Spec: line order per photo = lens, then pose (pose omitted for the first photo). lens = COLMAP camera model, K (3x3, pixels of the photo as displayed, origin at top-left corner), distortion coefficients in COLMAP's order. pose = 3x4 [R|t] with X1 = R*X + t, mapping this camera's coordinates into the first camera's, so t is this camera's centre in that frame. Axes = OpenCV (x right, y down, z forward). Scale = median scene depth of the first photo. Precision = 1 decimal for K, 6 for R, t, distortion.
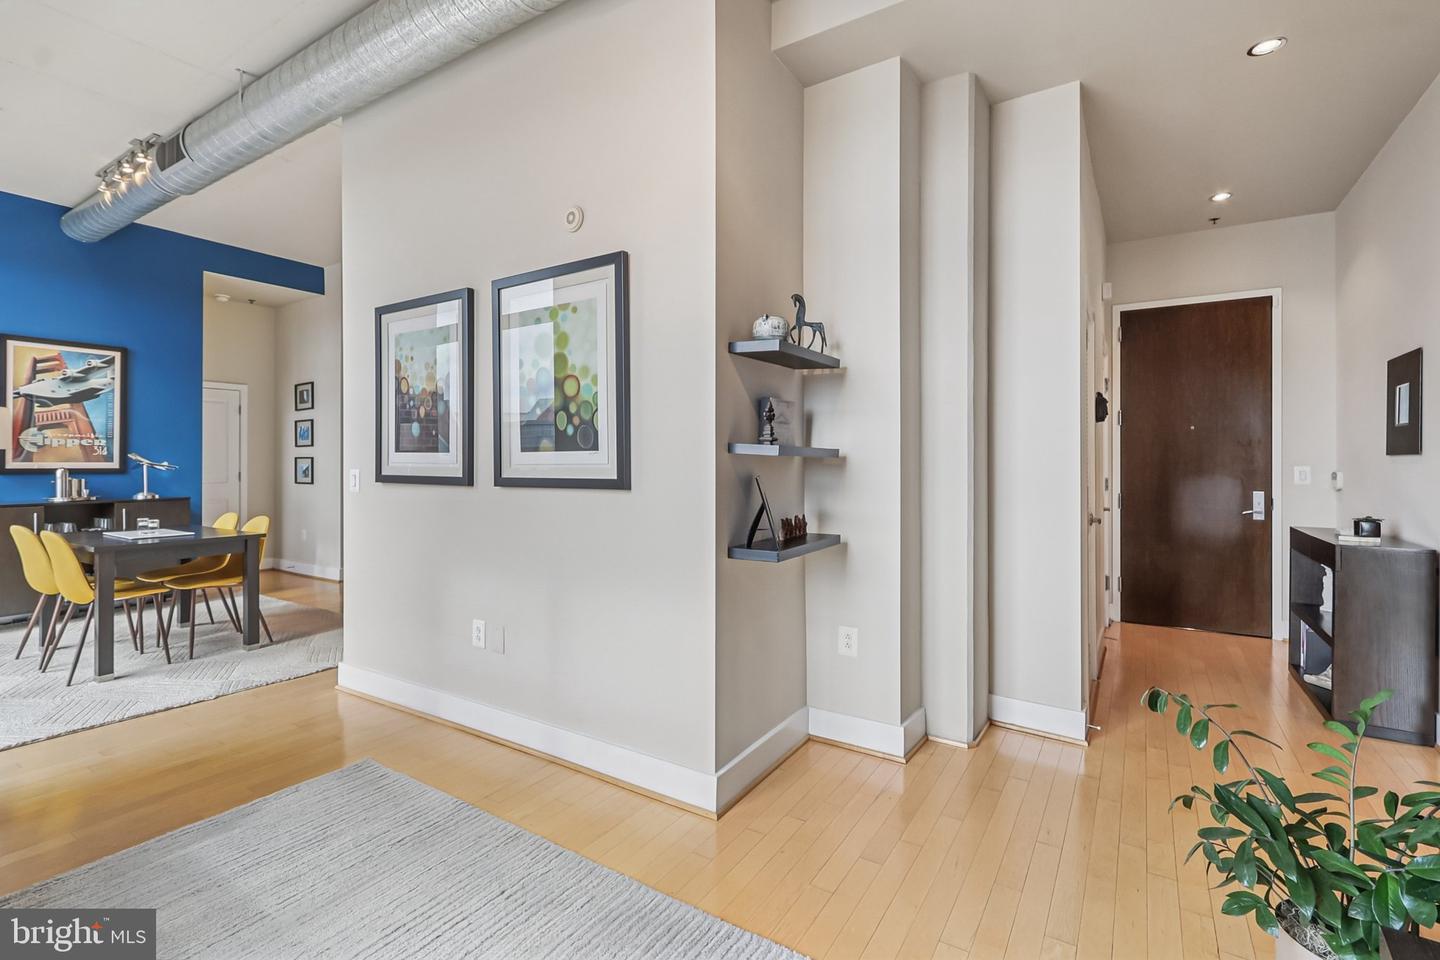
lens RADIAL K [[661.7, 0, 709.1], [0, 661.7, 455.9], [0, 0, 1]] dist [0.000612, -0.001142]
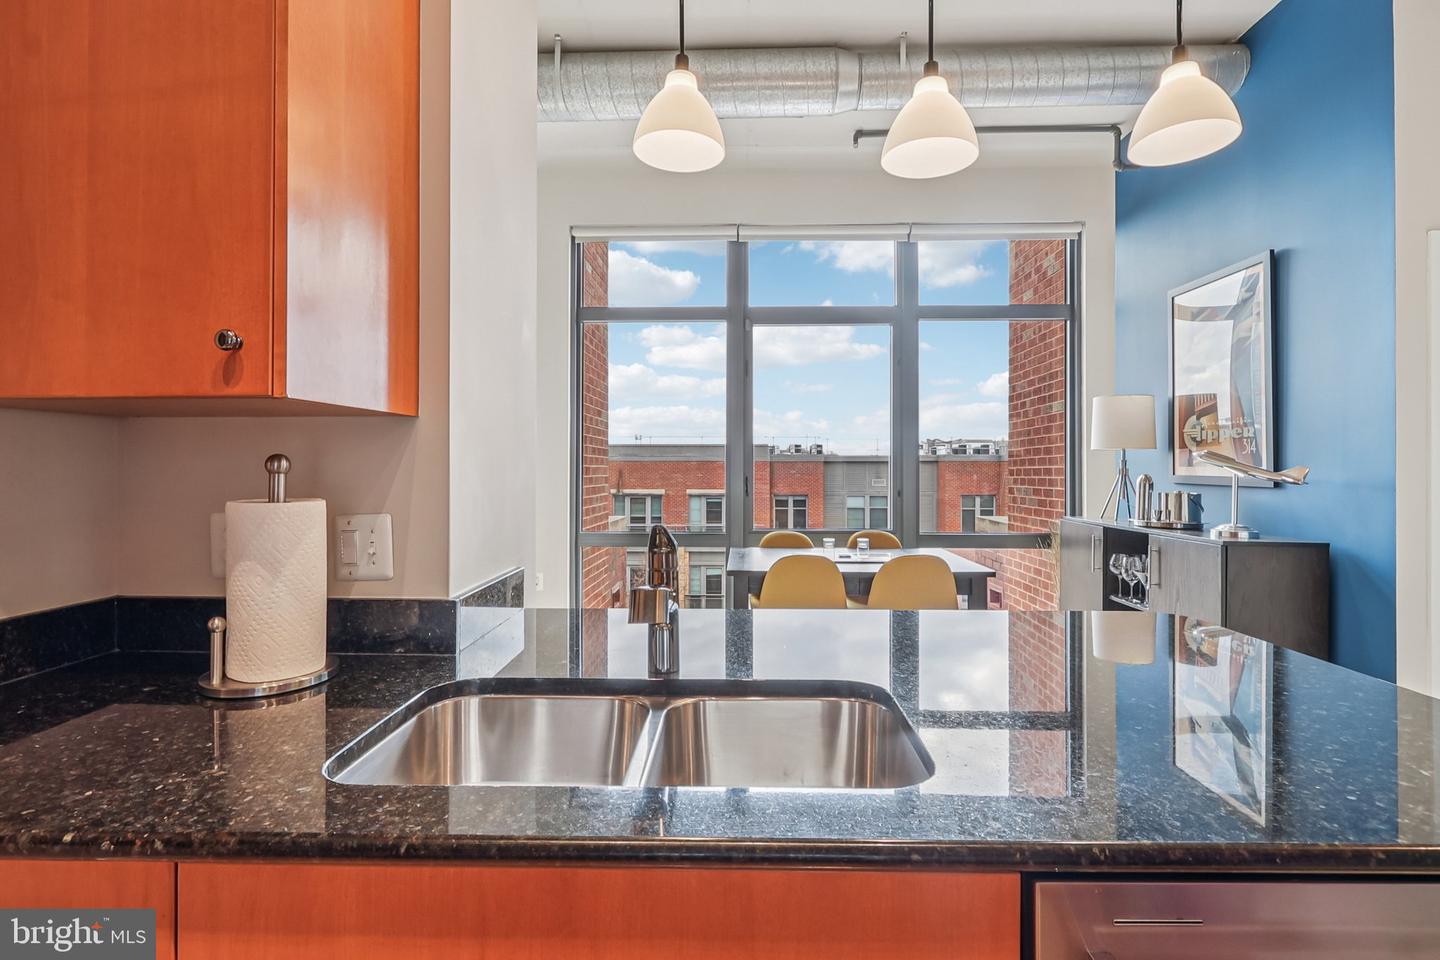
lens RADIAL K [[661.7, 0, 736.8], [0, 661.7, 462.5], [0, 0, 1]] dist [0.000612, -0.001142]
pose [[-0.855650, -0.000077, -0.517555, -0.258951], [0.006587, 0.999917, -0.011040, 0.009471], [0.517513, -0.012856, -0.855579, 1.293726]]
